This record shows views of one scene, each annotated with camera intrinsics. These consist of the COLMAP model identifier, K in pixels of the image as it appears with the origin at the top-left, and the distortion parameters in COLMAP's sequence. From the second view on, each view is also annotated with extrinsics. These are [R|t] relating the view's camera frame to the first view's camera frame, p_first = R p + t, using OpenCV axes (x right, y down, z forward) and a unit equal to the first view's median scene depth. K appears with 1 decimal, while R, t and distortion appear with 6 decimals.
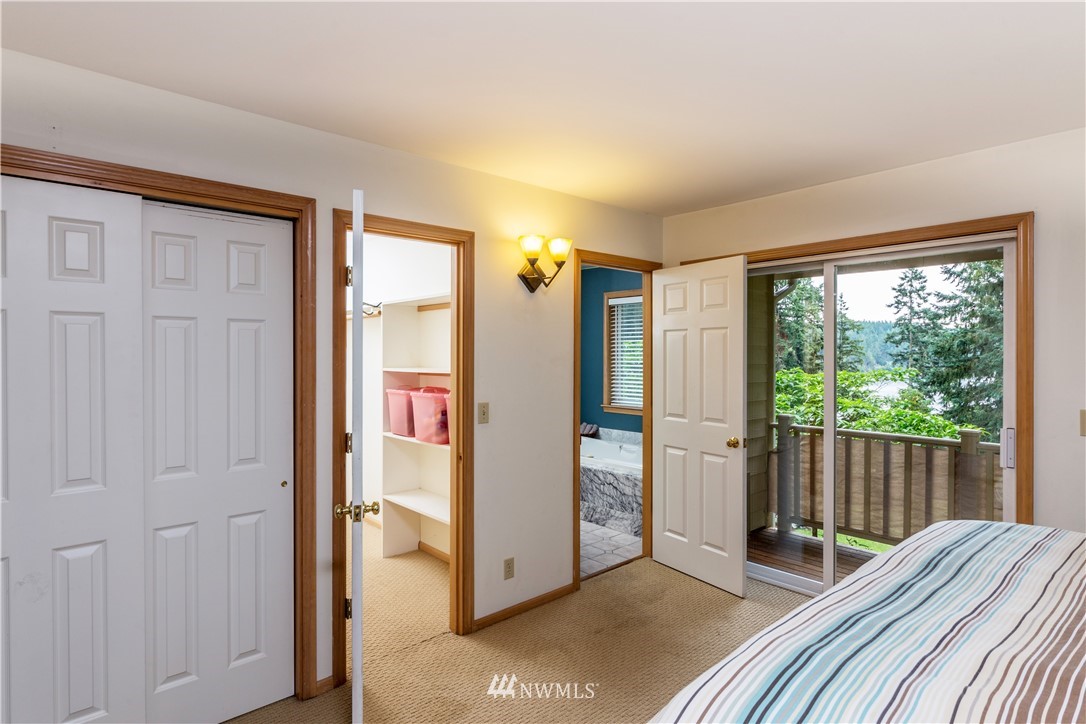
lens RADIAL K [[572.8, 0, 543.0], [0, 572.8, 362.0], [0, 0, 1]] dist [-0.001711, -0.000313]
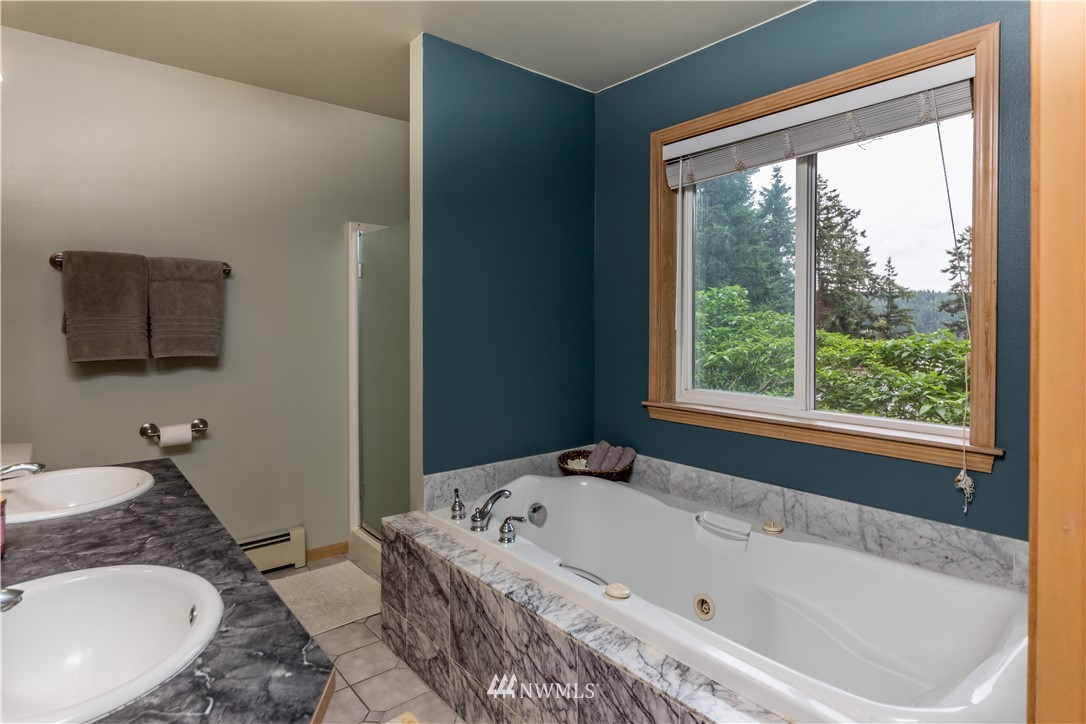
lens RADIAL K [[587.3, 0, 542.0], [0, 587.3, 331.5], [0, 0, 1]] dist [0.000703, 0.000105]
pose [[0.999149, 0.002796, -0.041161, 0.003005], [-0.002861, 0.999995, -0.001530, 0.001633], [0.041156, 0.001646, 0.999151, 0.037593]]
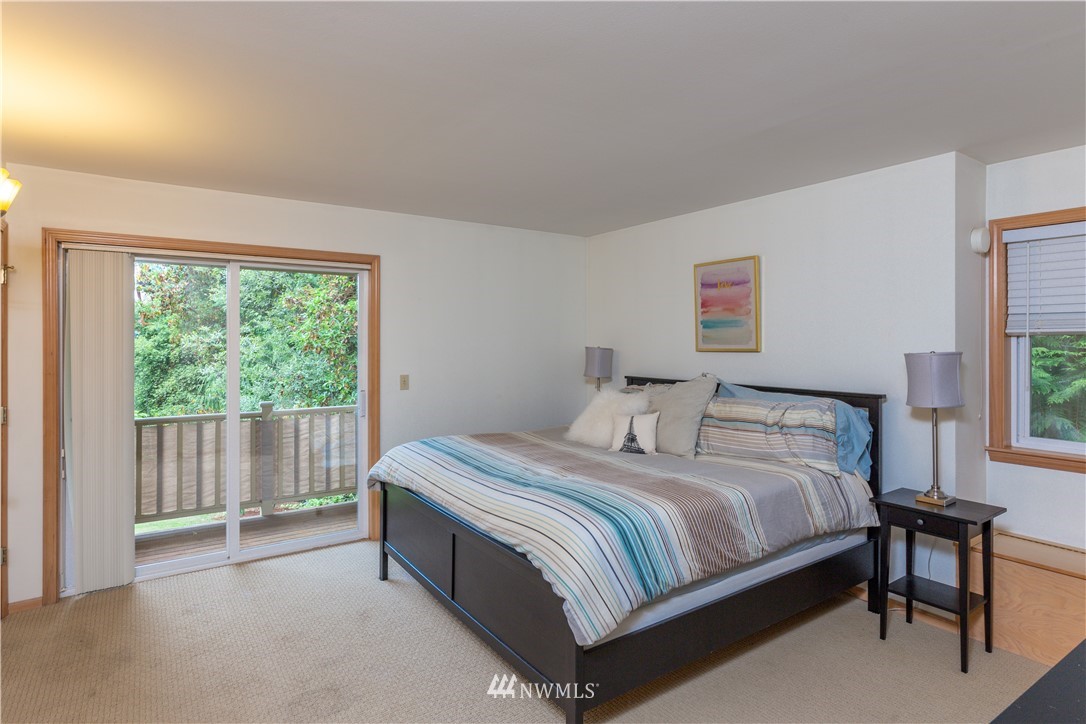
lens RADIAL K [[572.8, 0, 543.0], [0, 572.8, 362.0], [0, 0, 1]] dist [-0.001711, -0.000313]
pose [[0.134739, -0.033761, 0.990306, -0.481612], [0.013727, 0.999387, 0.032203, -0.005158], [-0.990786, 0.009255, 0.135119, 0.225659]]
